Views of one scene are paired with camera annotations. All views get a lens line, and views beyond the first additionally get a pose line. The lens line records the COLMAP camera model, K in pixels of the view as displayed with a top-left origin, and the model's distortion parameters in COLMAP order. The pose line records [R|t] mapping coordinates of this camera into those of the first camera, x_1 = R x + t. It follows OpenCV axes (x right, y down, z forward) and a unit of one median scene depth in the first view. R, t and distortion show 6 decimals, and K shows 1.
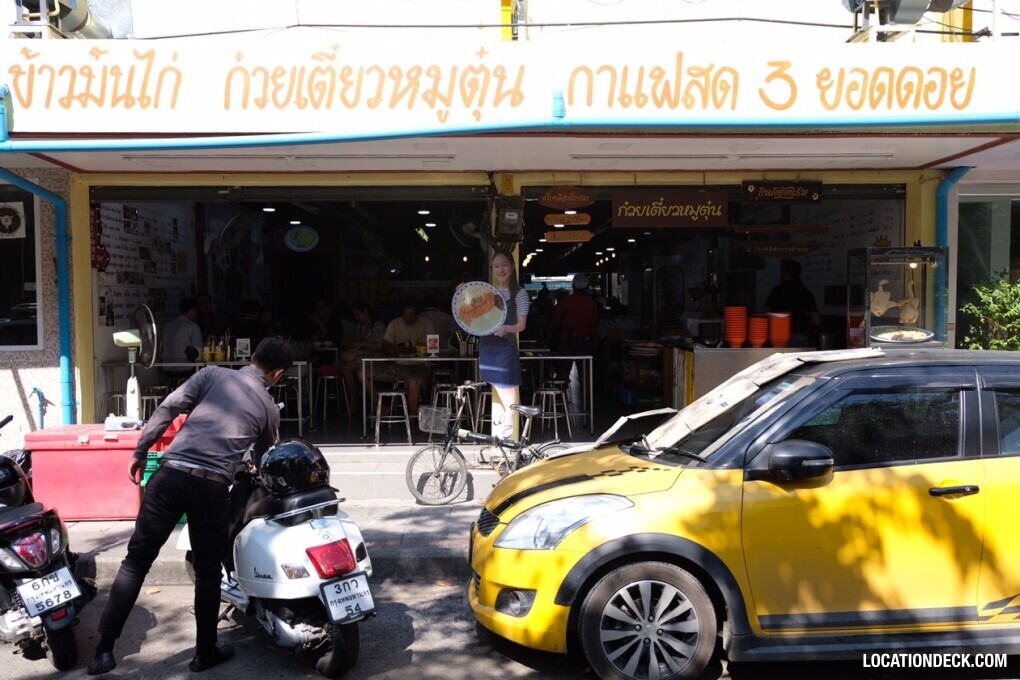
lens RADIAL K [[732.9, 0, 510.0], [0, 732.9, 340.0], [0, 0, 1]] dist [-0.012956, 0.024494]
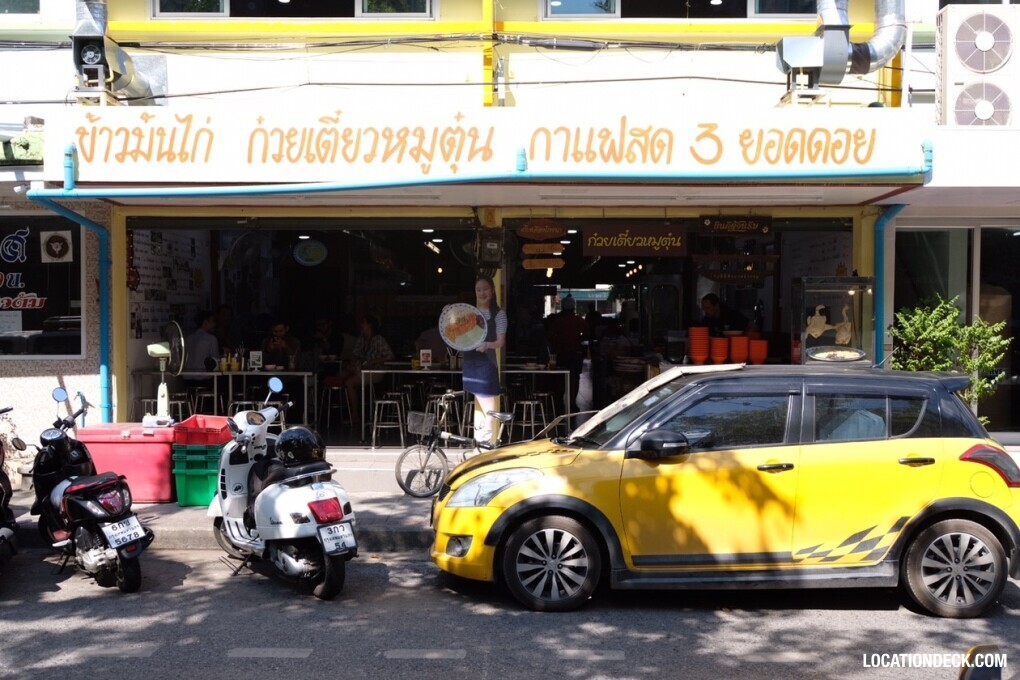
lens RADIAL K [[807.6, 0, 510.0], [0, 807.6, 340.0], [0, 0, 1]] dist [-0.026038, 0.045941]
pose [[0.999397, 0.010313, -0.033145, 0.092364], [-0.010972, 0.999744, -0.019766, 0.001492], [0.032932, 0.020118, 0.999255, -0.314580]]
